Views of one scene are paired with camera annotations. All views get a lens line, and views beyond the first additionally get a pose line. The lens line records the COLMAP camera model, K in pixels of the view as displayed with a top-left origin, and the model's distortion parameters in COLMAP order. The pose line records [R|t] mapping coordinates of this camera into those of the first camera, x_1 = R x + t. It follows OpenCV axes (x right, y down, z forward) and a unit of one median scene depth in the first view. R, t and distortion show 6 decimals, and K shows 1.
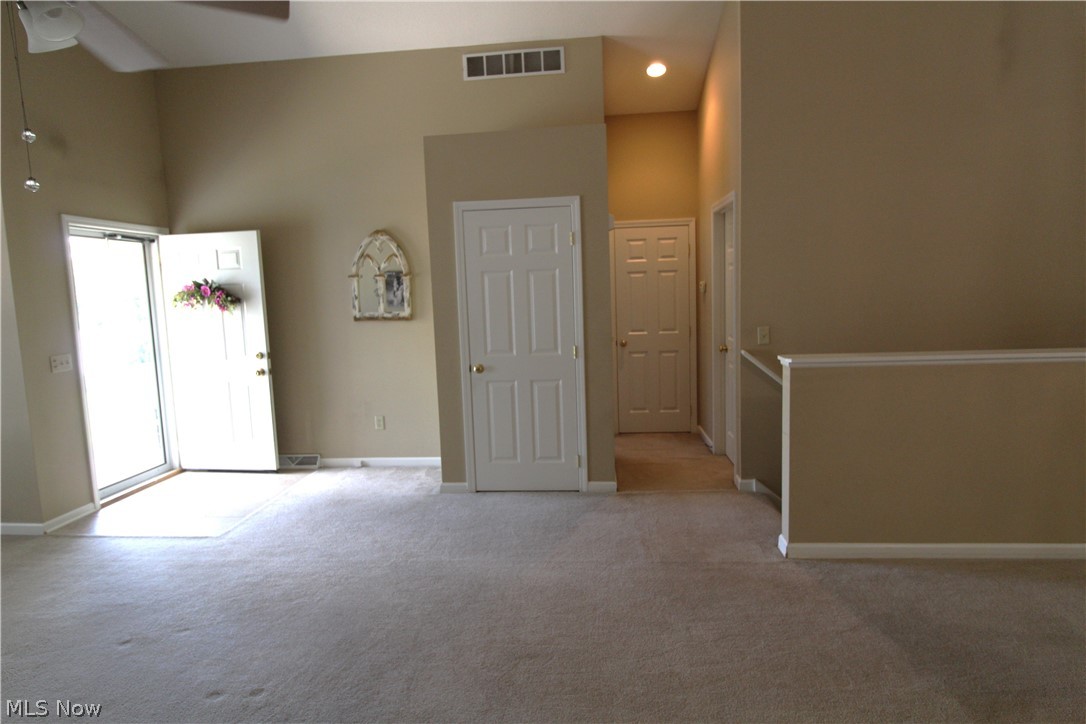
lens RADIAL K [[601.5, 0, 542.8], [0, 601.5, 352.9], [0, 0, 1]] dist [-0.004473, -0.000475]
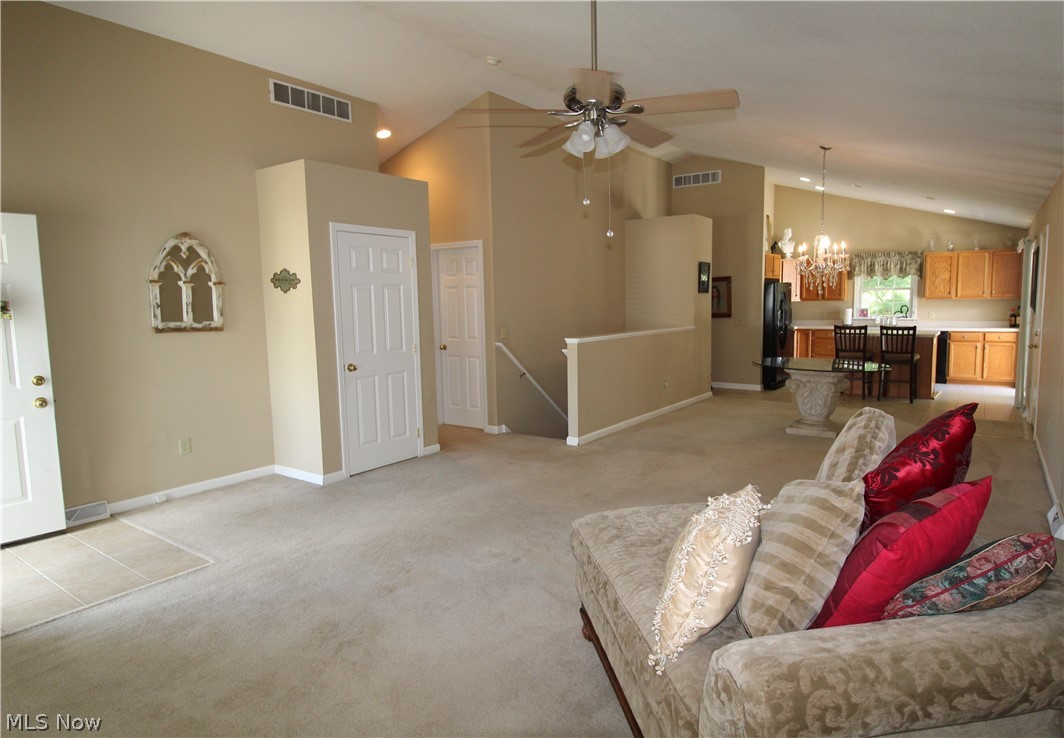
lens RADIAL K [[620.0, 0, 560.3], [0, 620.0, 363.3], [0, 0, 1]] dist [0.001586, 0.000219]
pose [[0.491120, -0.061548, 0.868915, -0.861099], [0.092849, 0.995517, 0.018036, 0.031021], [-0.866130, 0.071819, 0.494632, 0.053096]]
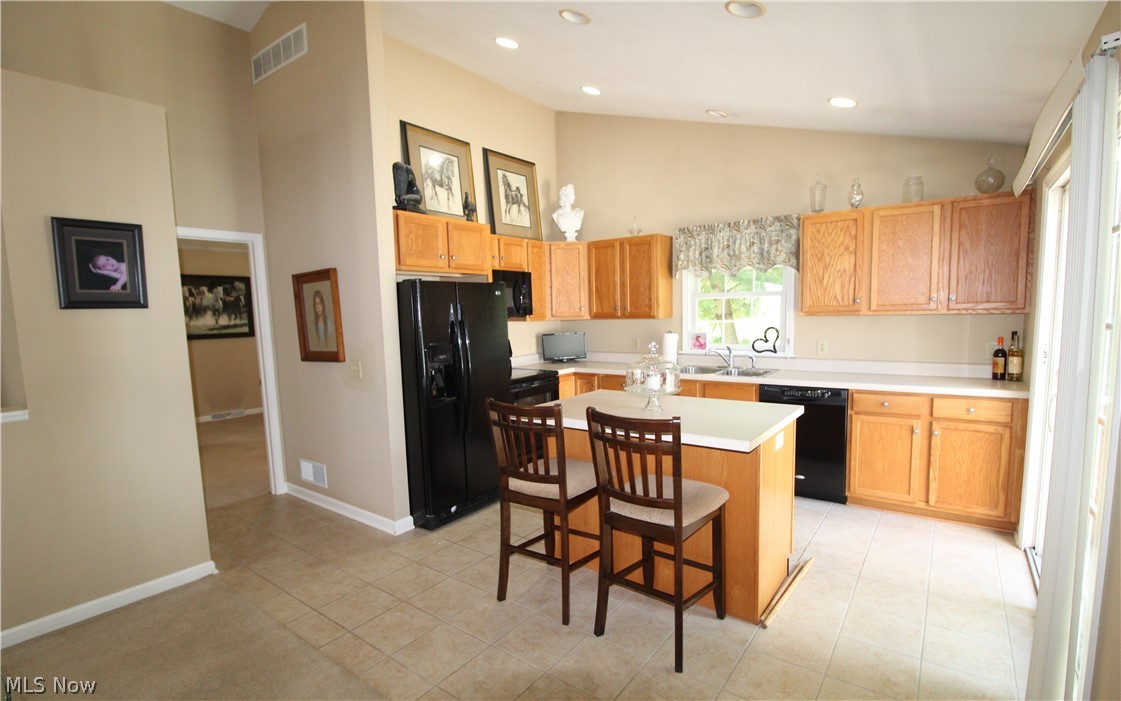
lens RADIAL K [[520.7, 0, 559.5], [0, 520.7, 367.7], [0, 0, 1]] dist [-0.013182, -0.000240]
pose [[0.523860, -0.070734, 0.848862, 0.727160], [0.099811, 0.994779, 0.021296, -0.007303], [-0.845936, 0.073569, 0.528185, -0.097292]]
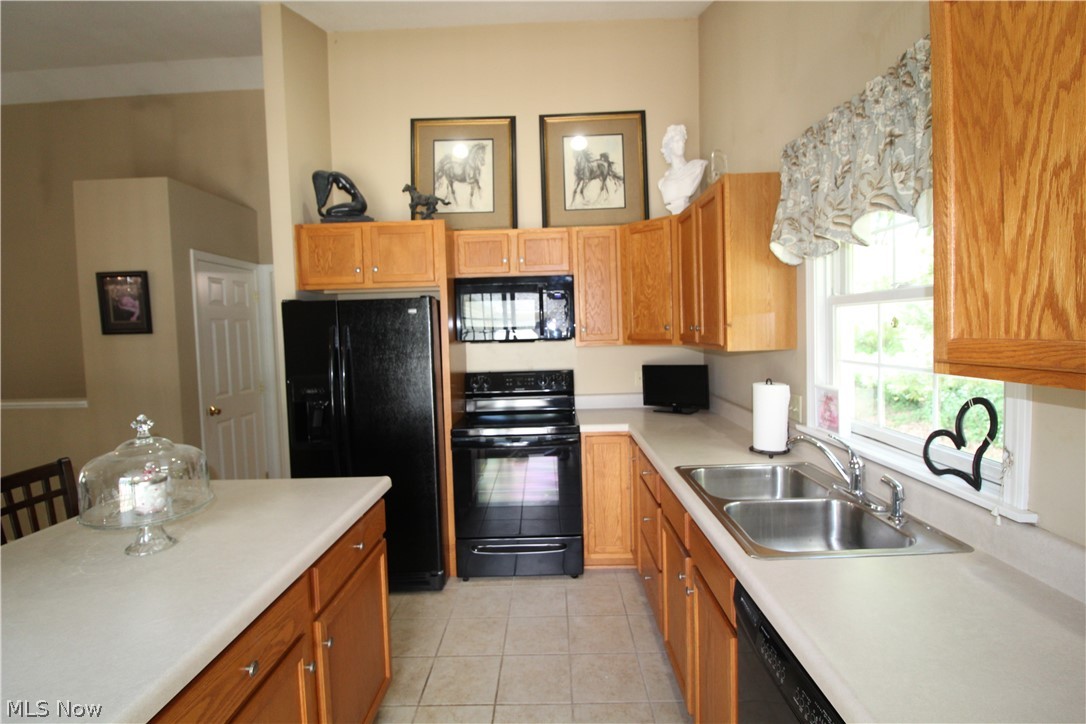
lens RADIAL K [[504.5, 0, 541.8], [0, 504.5, 353.0], [0, 0, 1]] dist [-0.002609, -0.012809]
pose [[0.996738, 0.004119, 0.080603, 1.474543], [0.001142, 0.997877, -0.065118, -0.029419], [-0.080700, 0.064997, 0.994617, -0.183215]]
